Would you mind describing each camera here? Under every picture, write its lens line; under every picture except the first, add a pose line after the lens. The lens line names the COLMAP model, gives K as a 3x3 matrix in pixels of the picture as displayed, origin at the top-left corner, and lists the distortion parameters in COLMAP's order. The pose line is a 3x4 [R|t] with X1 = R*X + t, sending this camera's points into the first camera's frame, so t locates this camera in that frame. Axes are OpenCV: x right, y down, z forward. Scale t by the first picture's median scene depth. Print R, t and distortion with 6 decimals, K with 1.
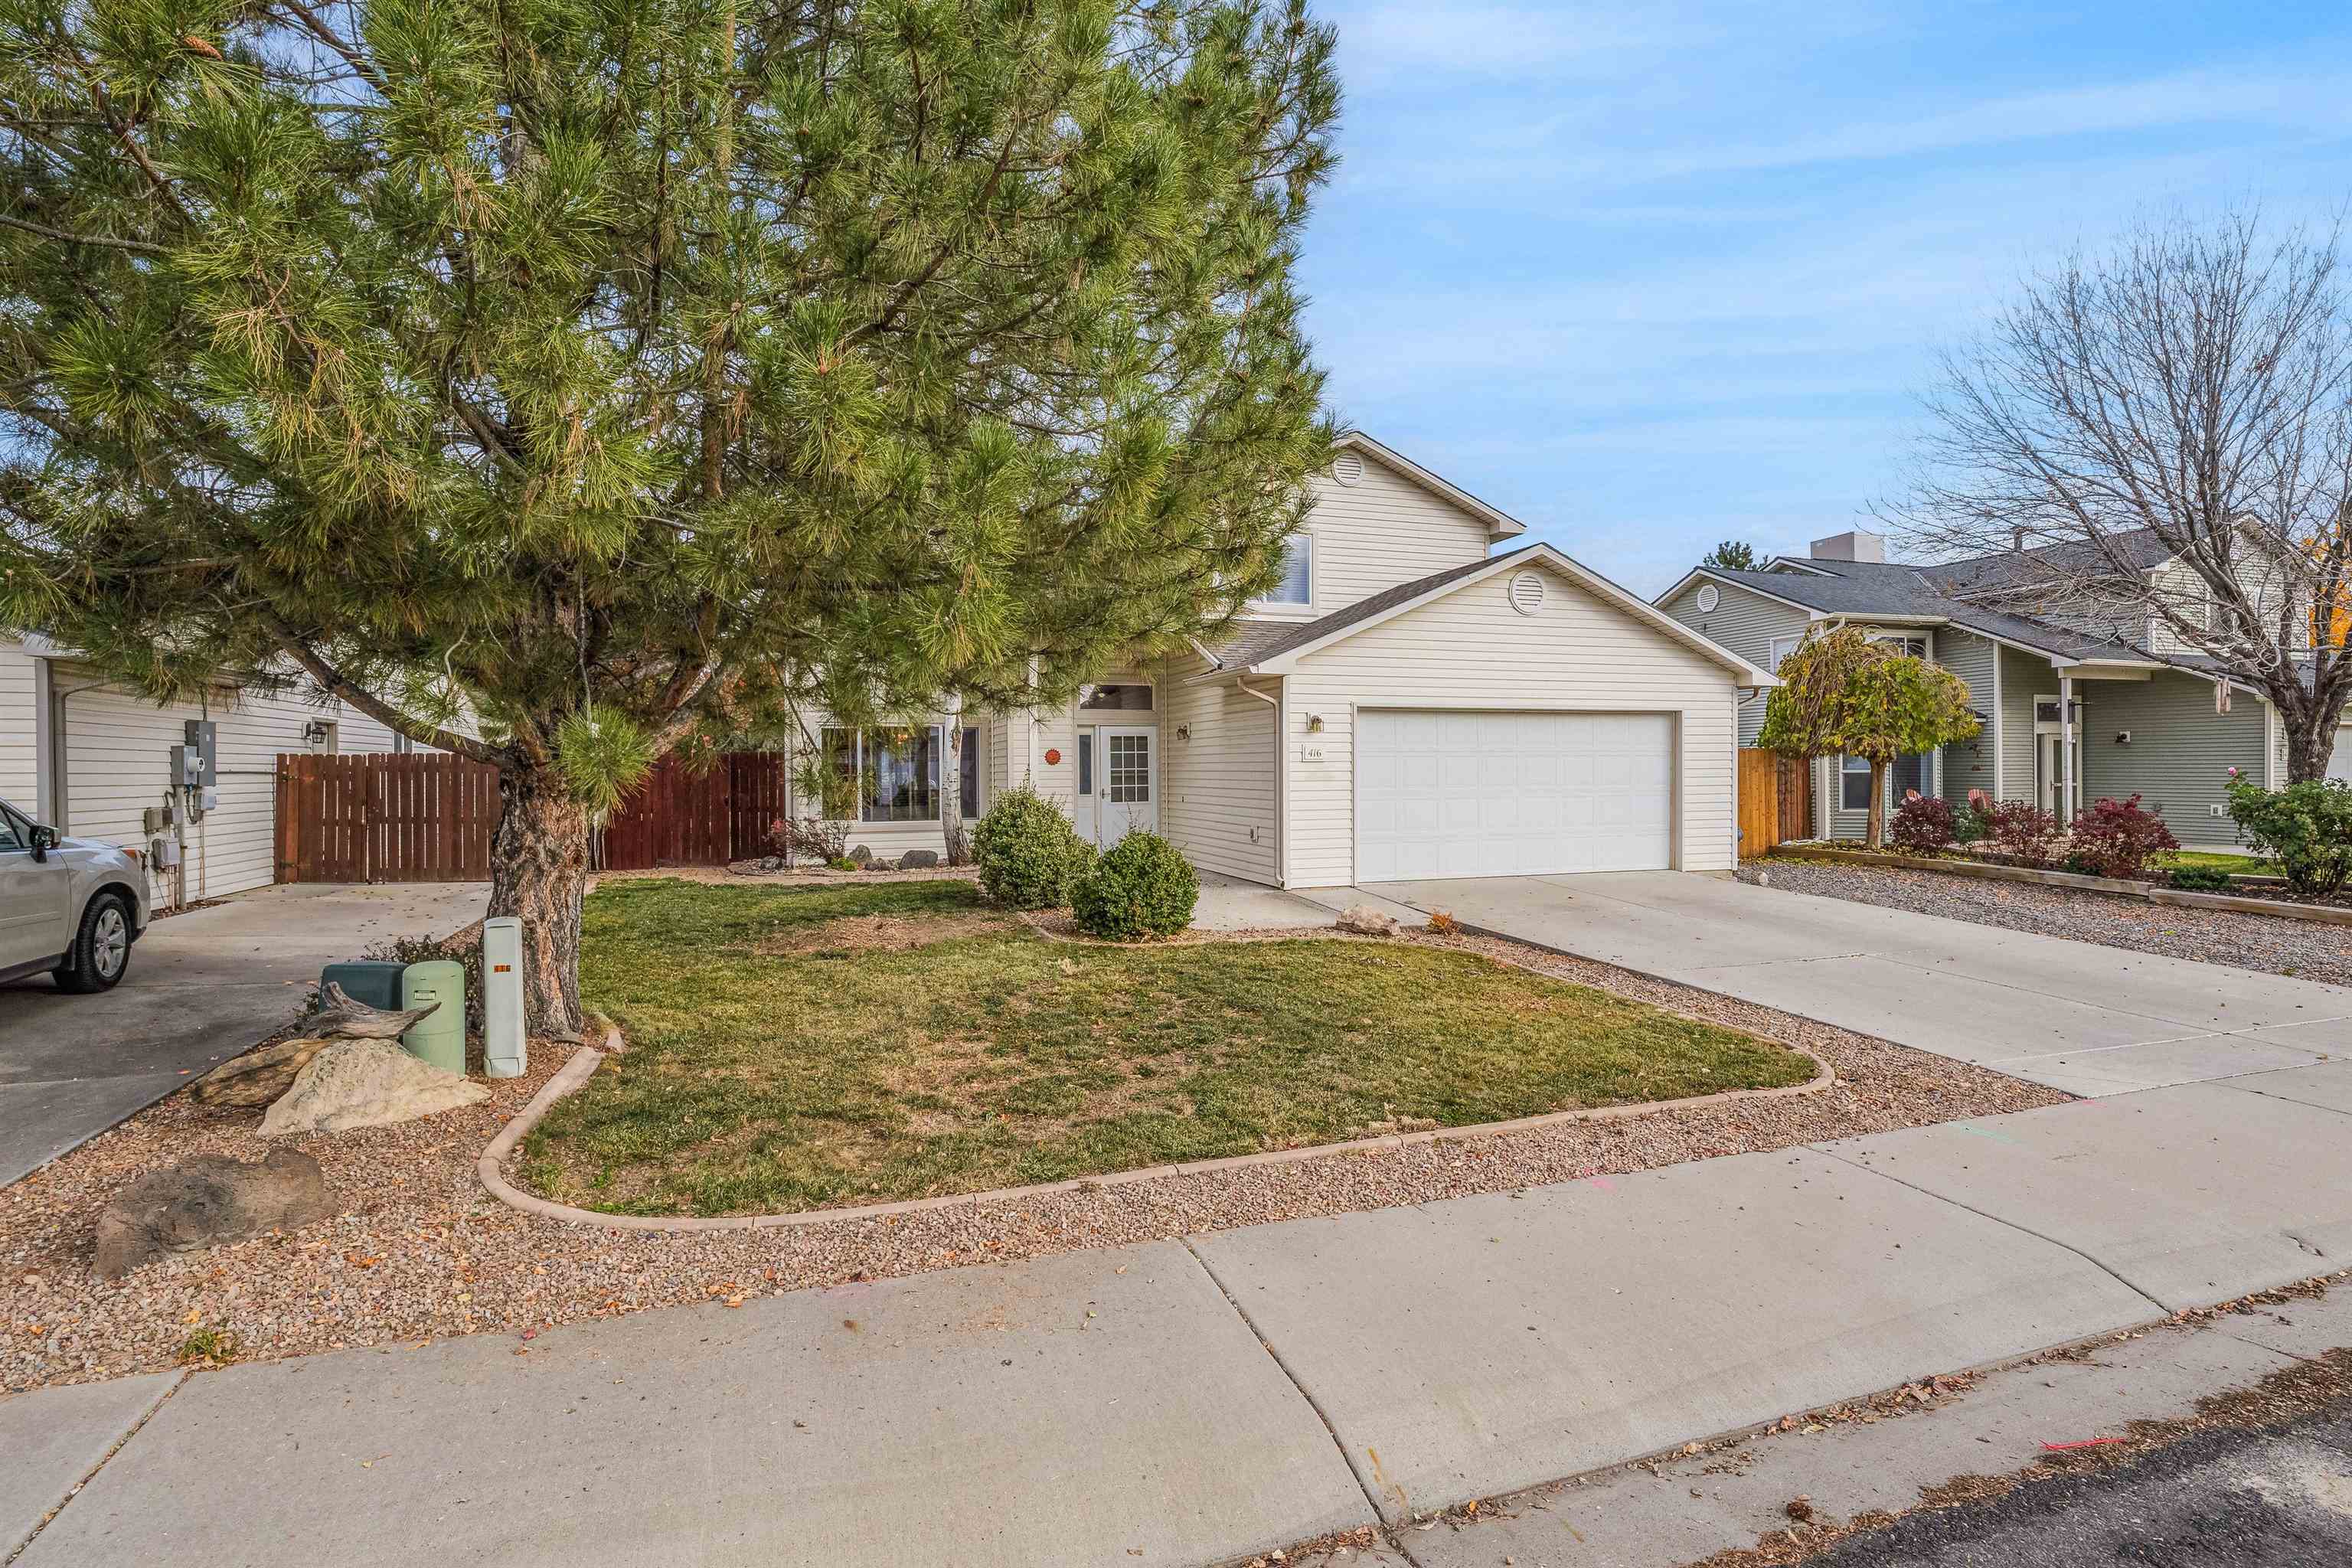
lens RADIAL K [[1141.7, 0, 1160.3], [0, 1141.7, 769.4], [0, 0, 1]] dist [-0.008592, -0.001366]
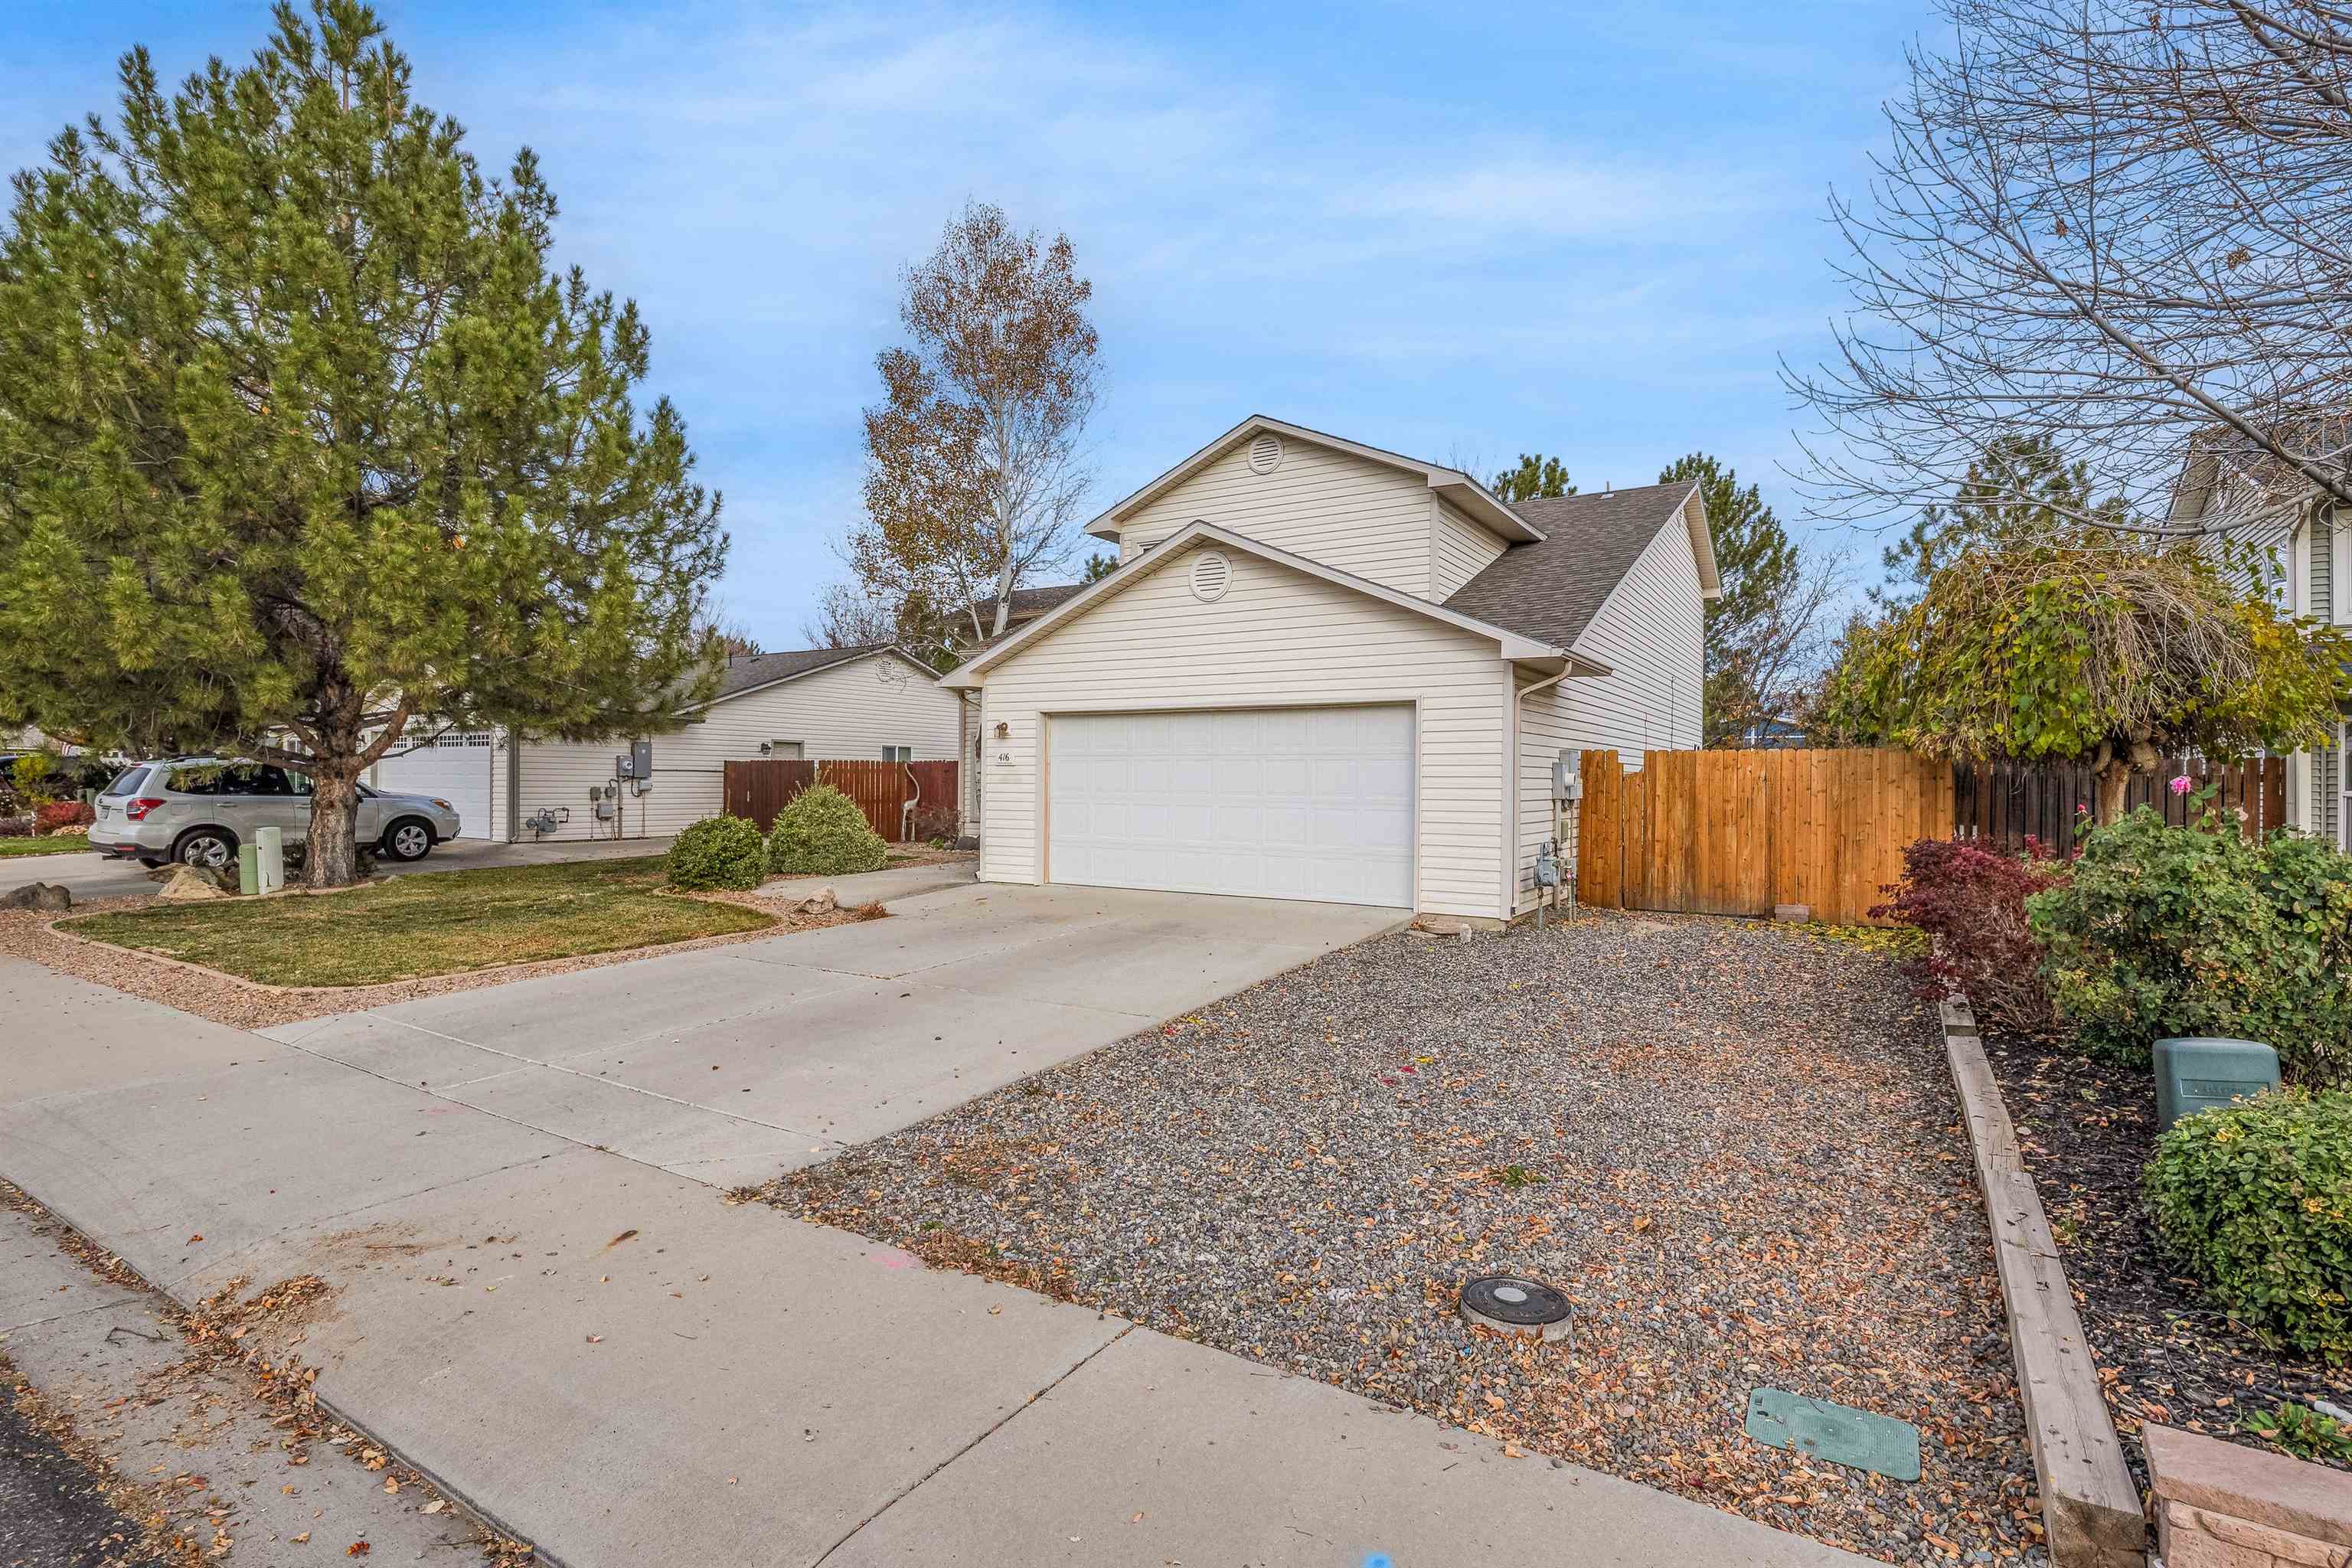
lens RADIAL K [[1118.3, 0, 1160.3], [0, 1118.3, 789.2], [0, 0, 1]] dist [-0.001897, -0.000746]
pose [[0.628116, 0.017156, -0.777931, 0.972627], [-0.013596, 0.999846, 0.011072, 0.001877], [0.778001, 0.003623, 0.628253, 0.420766]]
